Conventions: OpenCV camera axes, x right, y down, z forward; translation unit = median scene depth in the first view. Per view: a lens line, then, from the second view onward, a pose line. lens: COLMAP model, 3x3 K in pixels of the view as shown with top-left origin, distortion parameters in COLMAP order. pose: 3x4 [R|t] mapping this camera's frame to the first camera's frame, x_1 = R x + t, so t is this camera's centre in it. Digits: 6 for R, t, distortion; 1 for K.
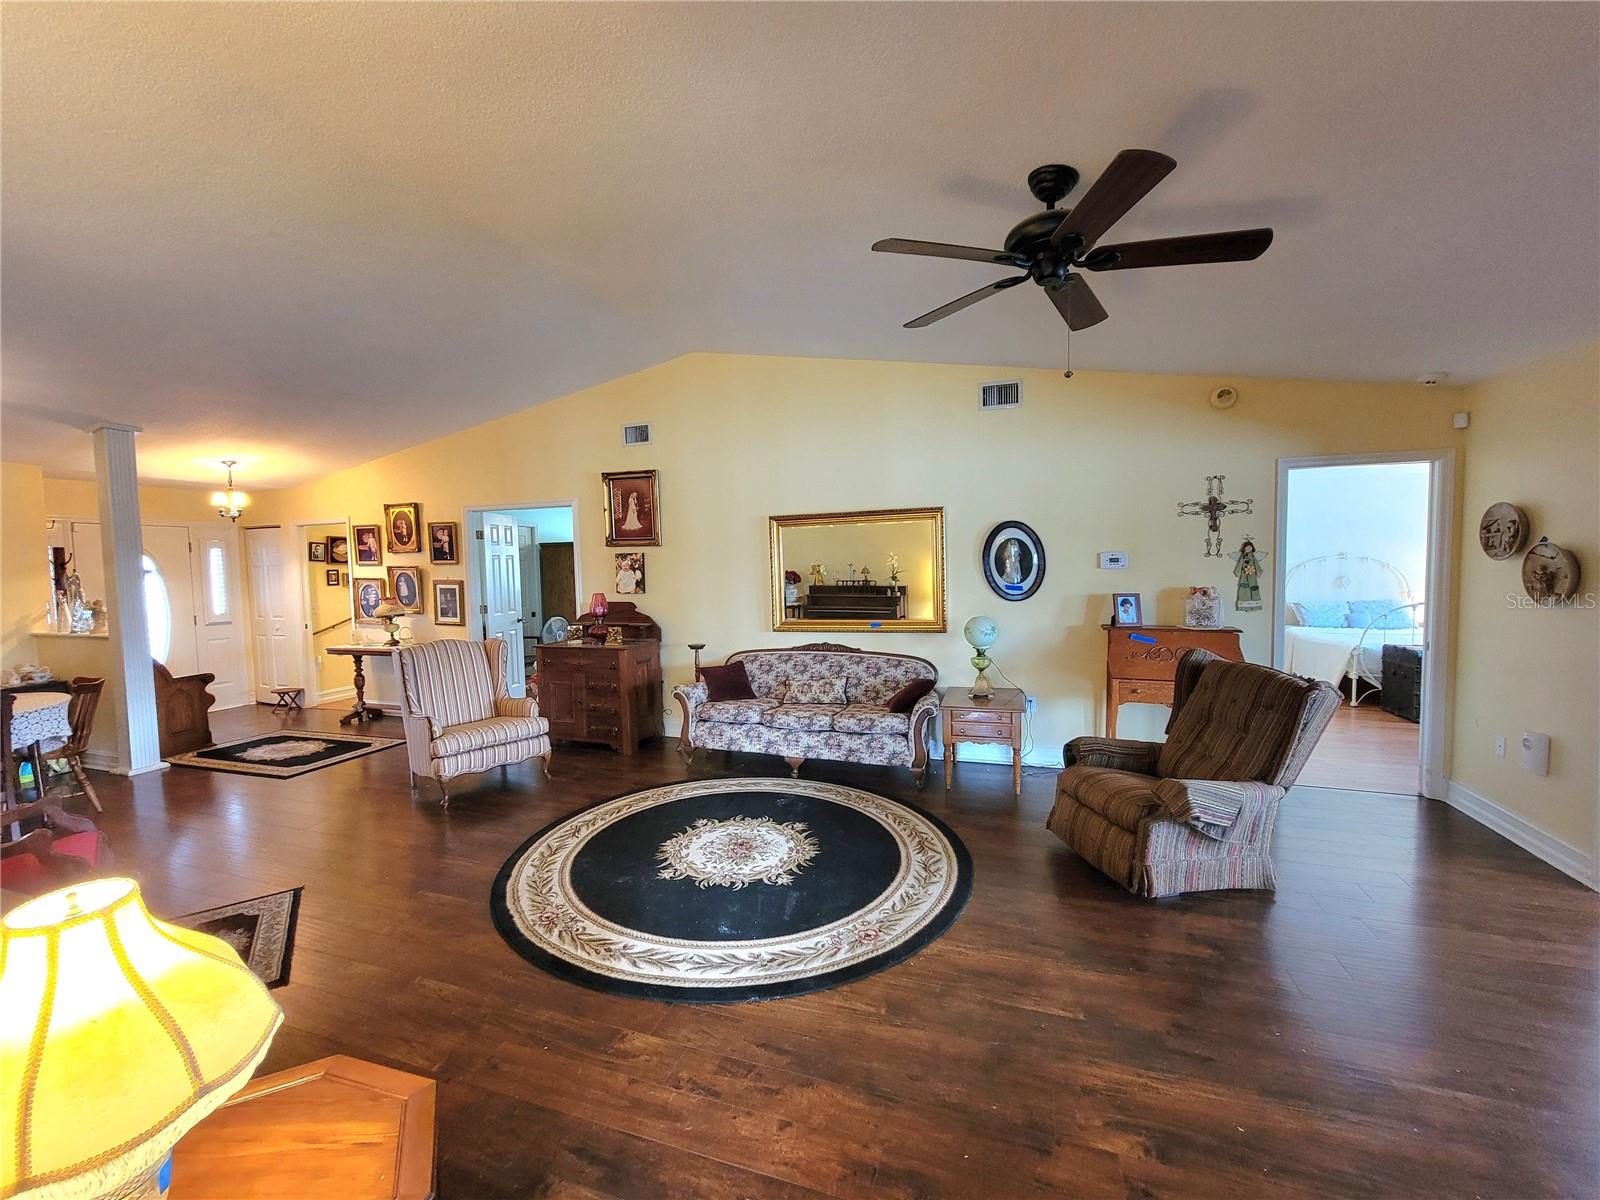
lens RADIAL K [[655.9, 0, 801.4], [0, 655.9, 604.7], [0, 0, 1]] dist [-0.002212, 0.000769]
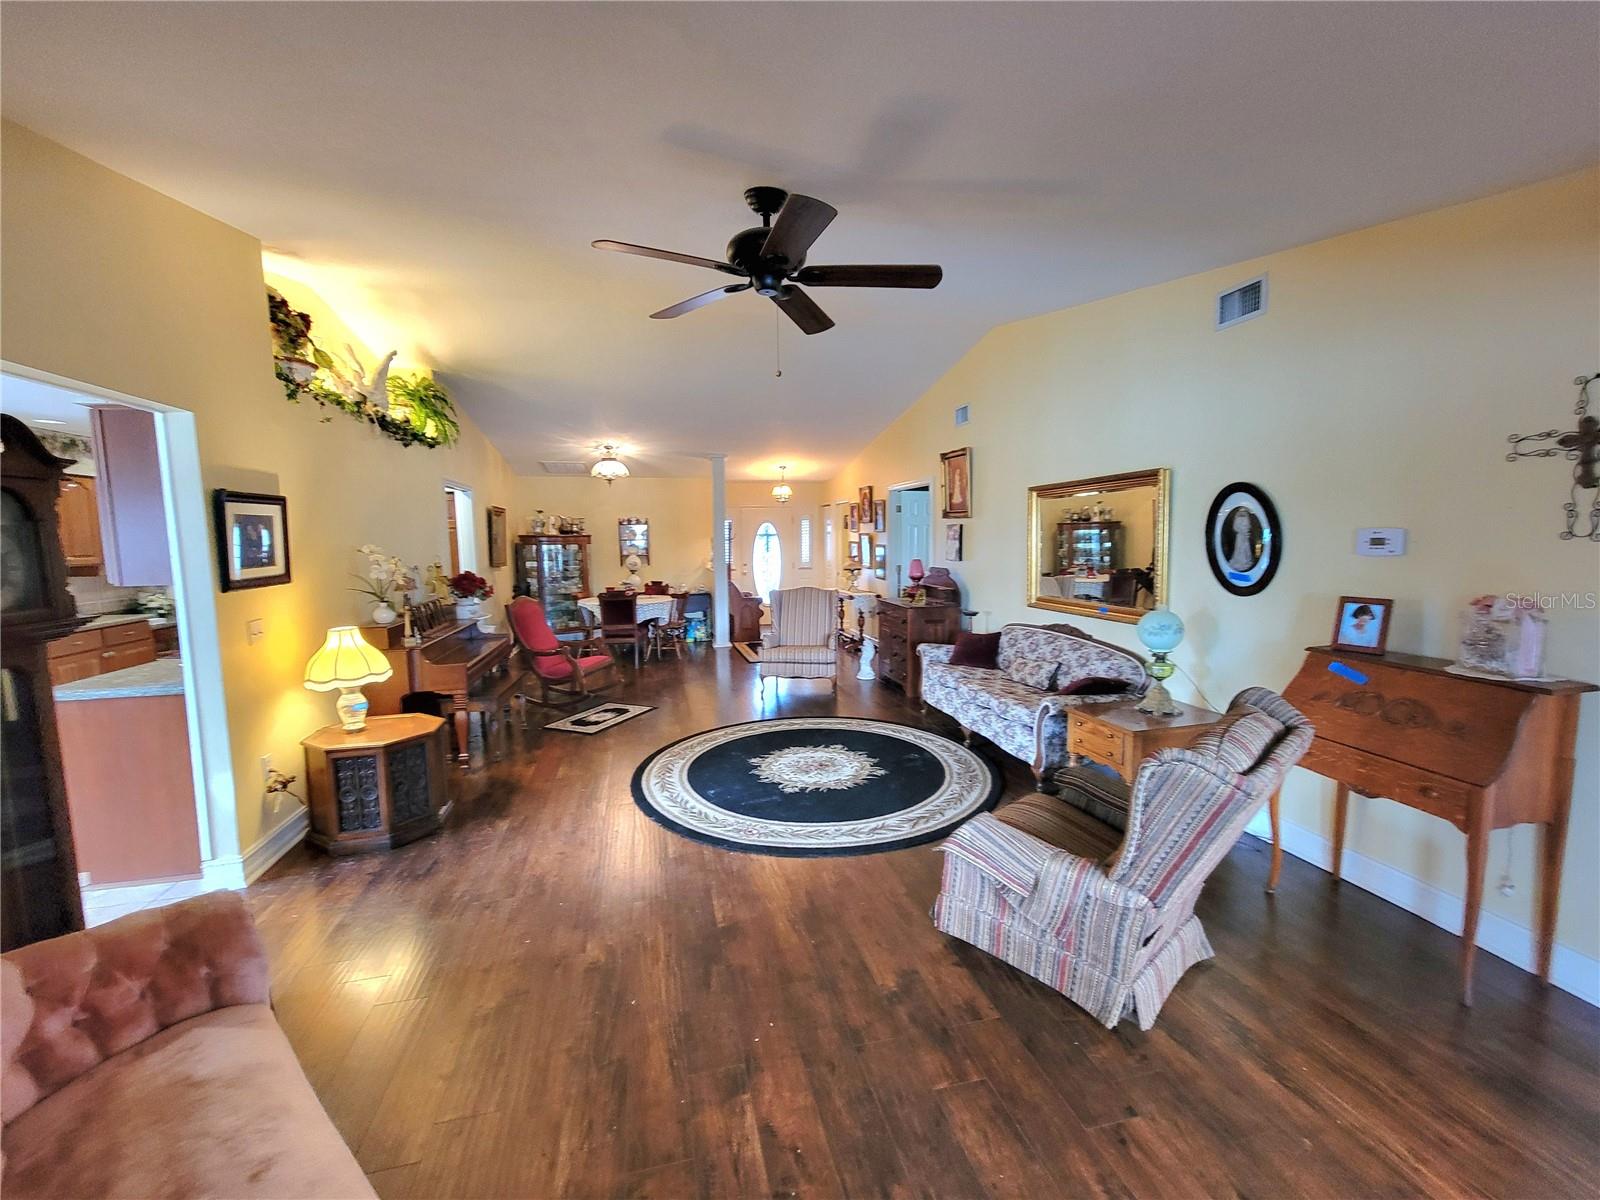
lens RADIAL K [[658.9, 0, 794.1], [0, 658.9, 602.4], [0, 0, 1]] dist [-0.000963, 0.000124]
pose [[0.529206, 0.098953, -0.842704, 0.605833], [-0.049970, 0.995087, 0.085466, -0.031947], [0.847021, -0.003119, 0.531551, 0.192363]]
